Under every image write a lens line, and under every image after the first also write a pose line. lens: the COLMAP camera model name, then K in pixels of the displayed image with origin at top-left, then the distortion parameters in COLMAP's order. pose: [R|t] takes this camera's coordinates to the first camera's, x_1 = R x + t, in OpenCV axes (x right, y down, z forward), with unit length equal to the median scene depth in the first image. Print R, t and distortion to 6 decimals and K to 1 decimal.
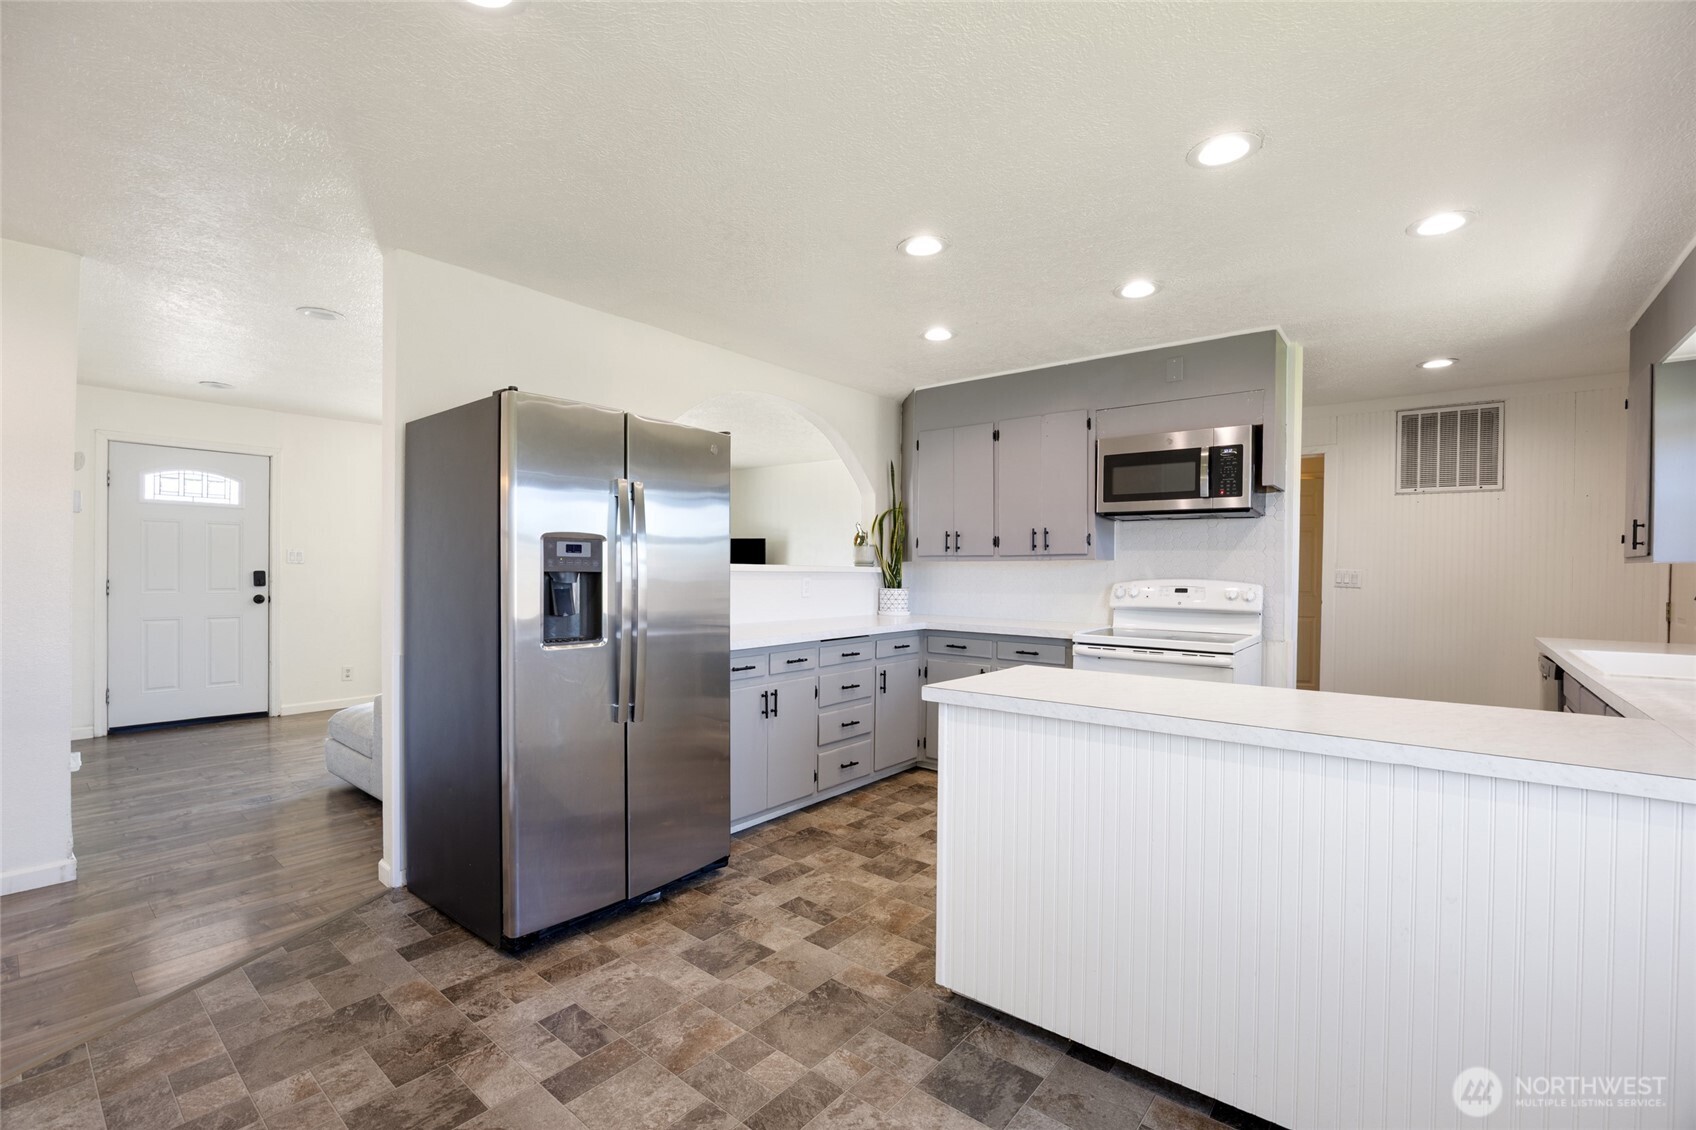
lens RADIAL K [[720.3, 0, 847.1], [0, 720.3, 574.2], [0, 0, 1]] dist [-0.019750, 0.000276]
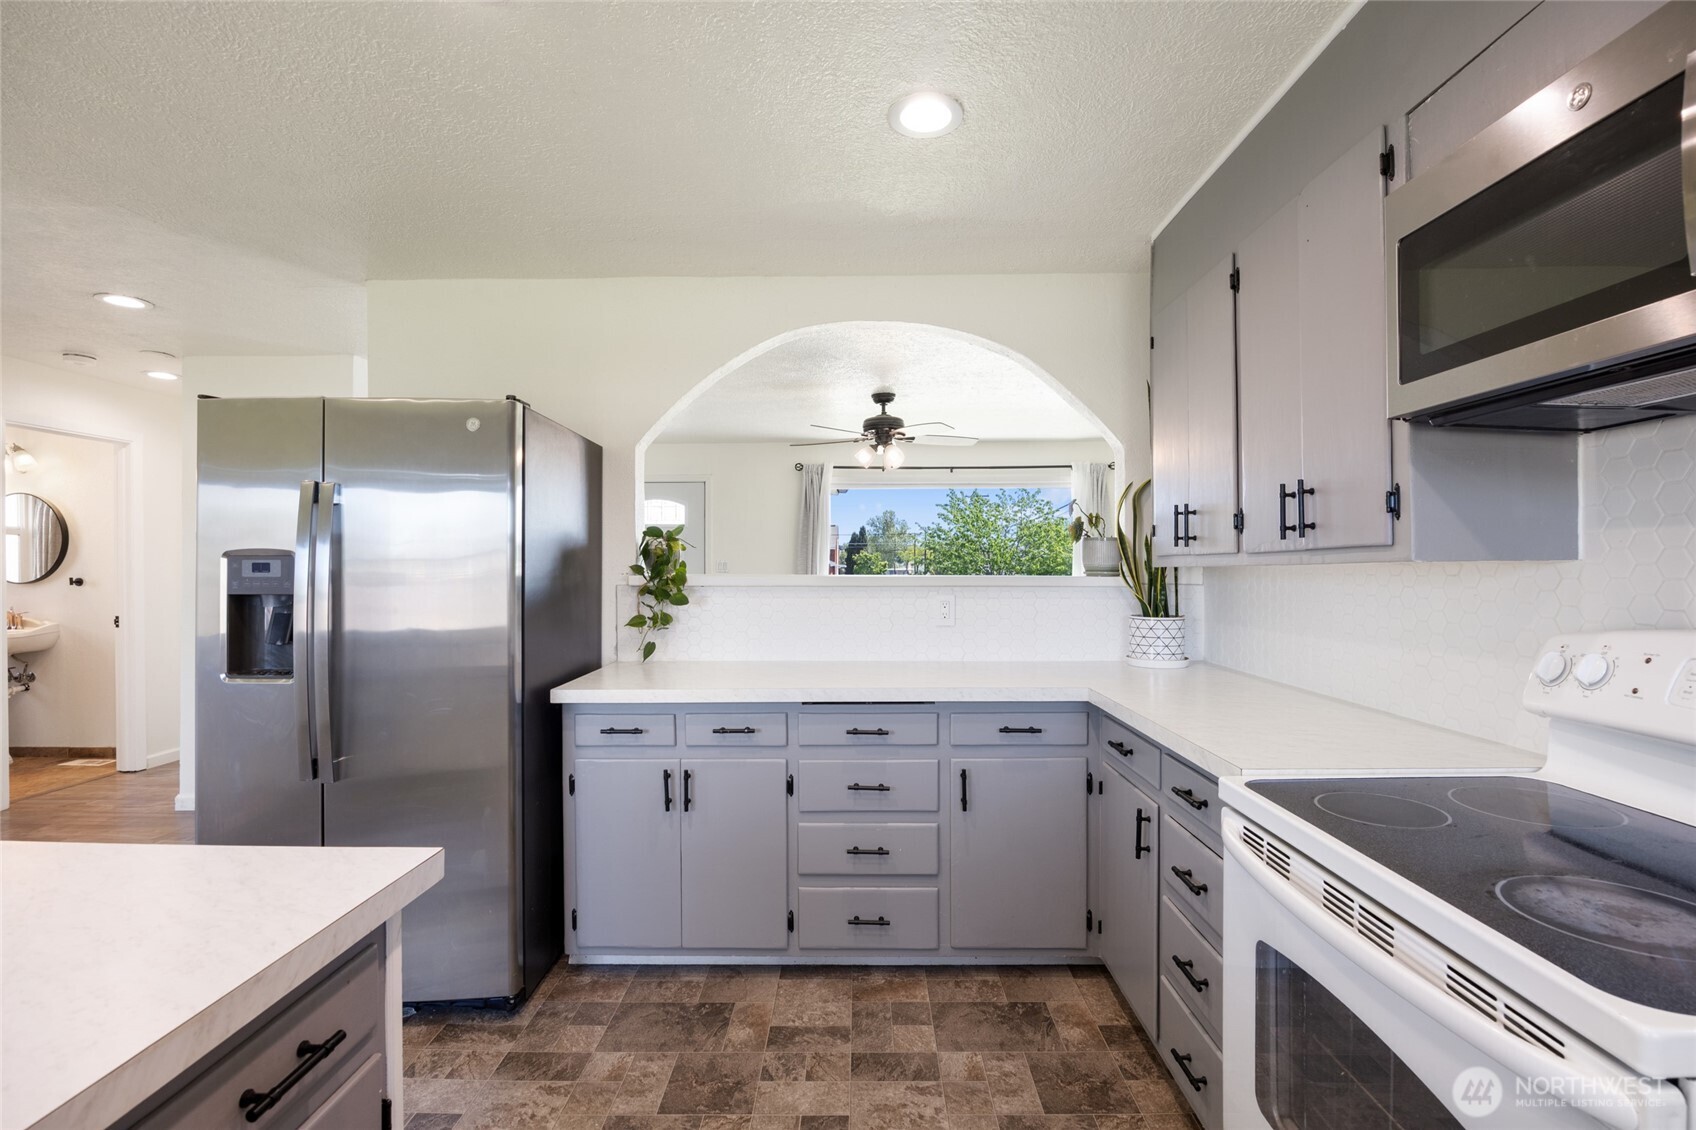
lens RADIAL K [[756.2, 0, 862.0], [0, 756.2, 564.1], [0, 0, 1]] dist [-0.011417, 0.000966]
pose [[0.630373, -0.012867, -0.776186, 0.470603], [0.002573, 0.999892, -0.014485, -0.014985], [0.776288, 0.007134, 0.630338, 0.601732]]
